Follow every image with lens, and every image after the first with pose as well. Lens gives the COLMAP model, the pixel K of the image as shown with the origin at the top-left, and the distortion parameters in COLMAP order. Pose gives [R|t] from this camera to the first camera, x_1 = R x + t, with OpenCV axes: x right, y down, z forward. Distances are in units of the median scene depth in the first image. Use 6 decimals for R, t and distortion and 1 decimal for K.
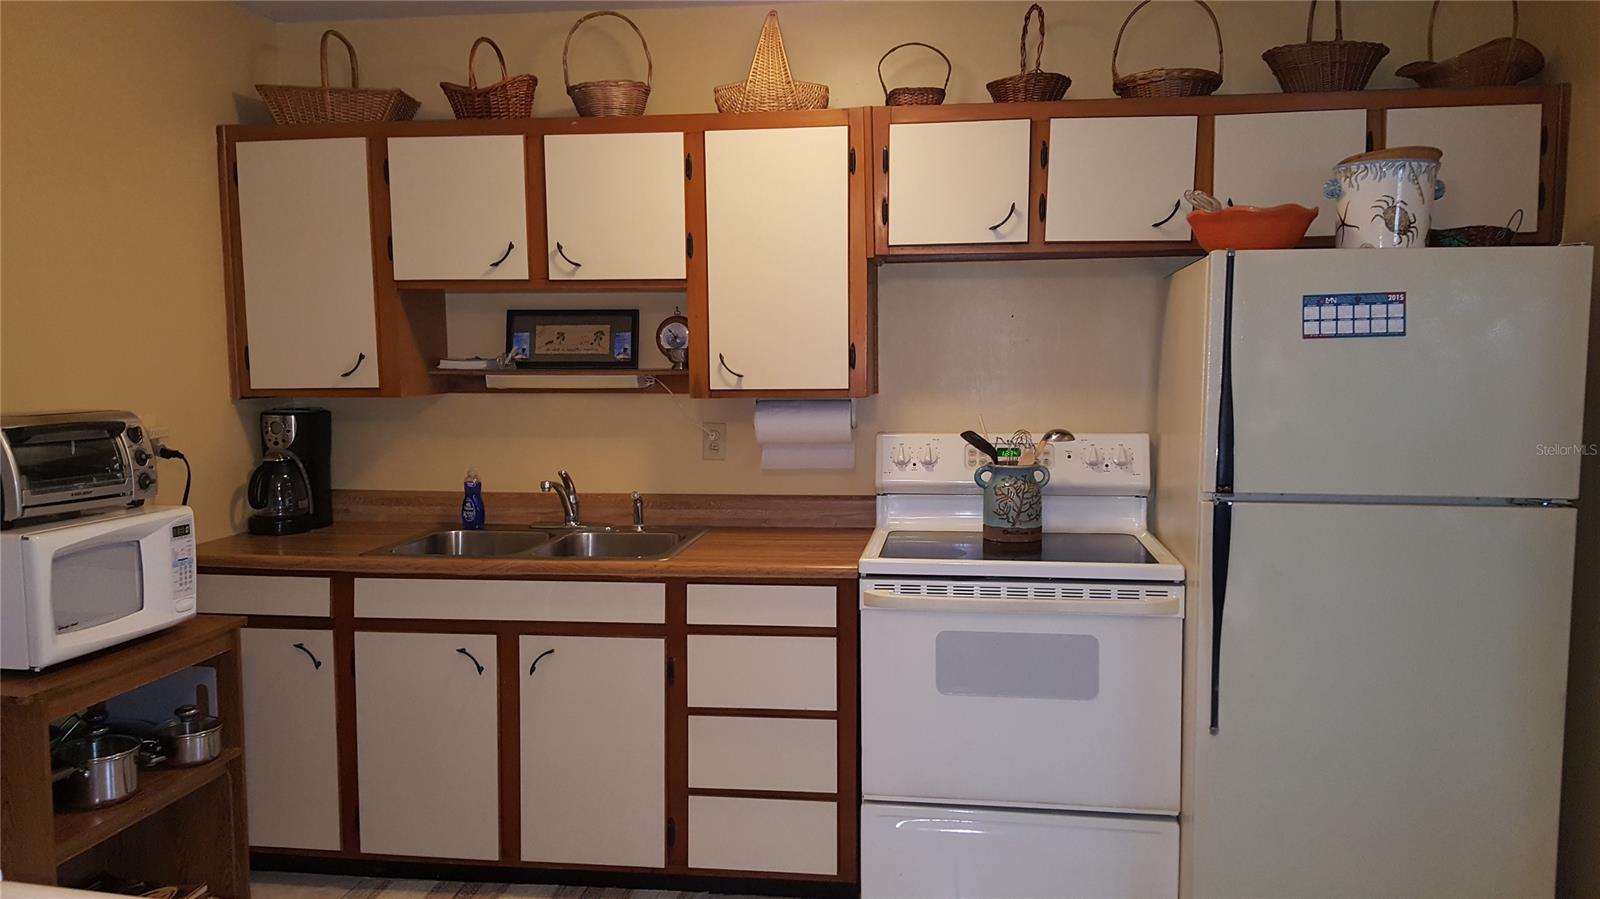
lens RADIAL K [[1173.5, 0, 794.9], [0, 1173.5, 463.8], [0, 0, 1]] dist [0.086091, -0.128485]
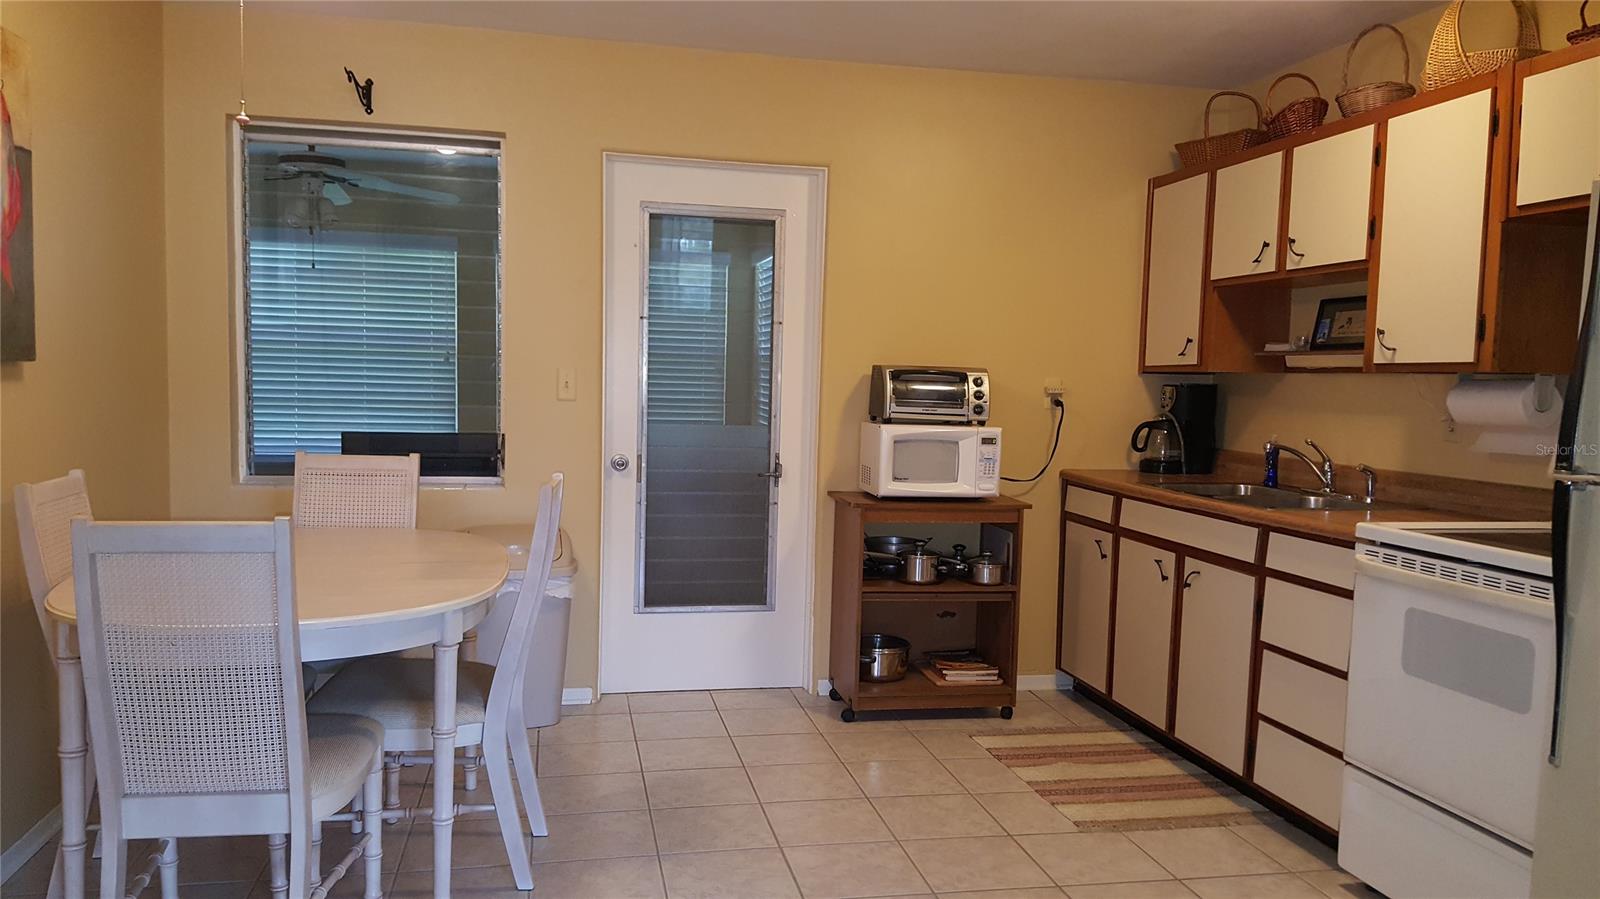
lens RADIAL K [[1173.5, 0, 801.7], [0, 1173.5, 465.8], [0, 0, 1]] dist [0.086091, -0.128485]
pose [[0.328543, 0.084789, -0.940675, 0.775114], [-0.114028, 0.992238, 0.049611, 0.032734], [0.937580, 0.090964, 0.335661, 0.180777]]
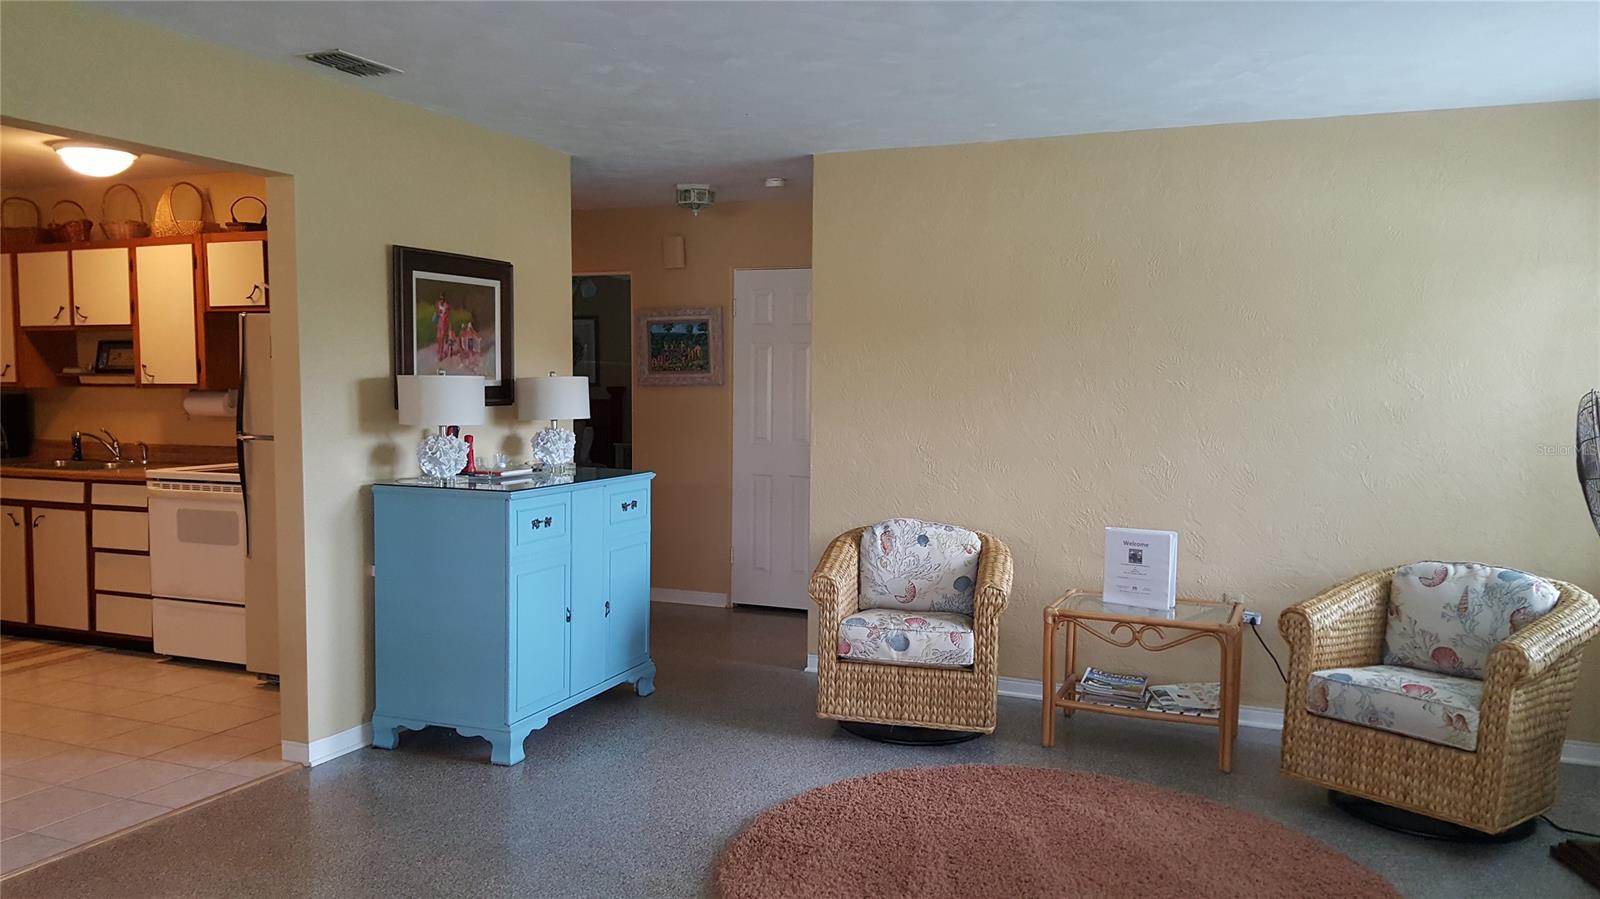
lens RADIAL K [[1173.5, 0, 768.3], [0, 1173.5, 477.2], [0, 0, 1]] dist [0.086091, -0.128485]
pose [[0.963879, 0.030395, -0.264602, 1.404675], [-0.033562, 0.999409, -0.007456, 0.065764], [0.264219, 0.016068, 0.964329, -0.554846]]
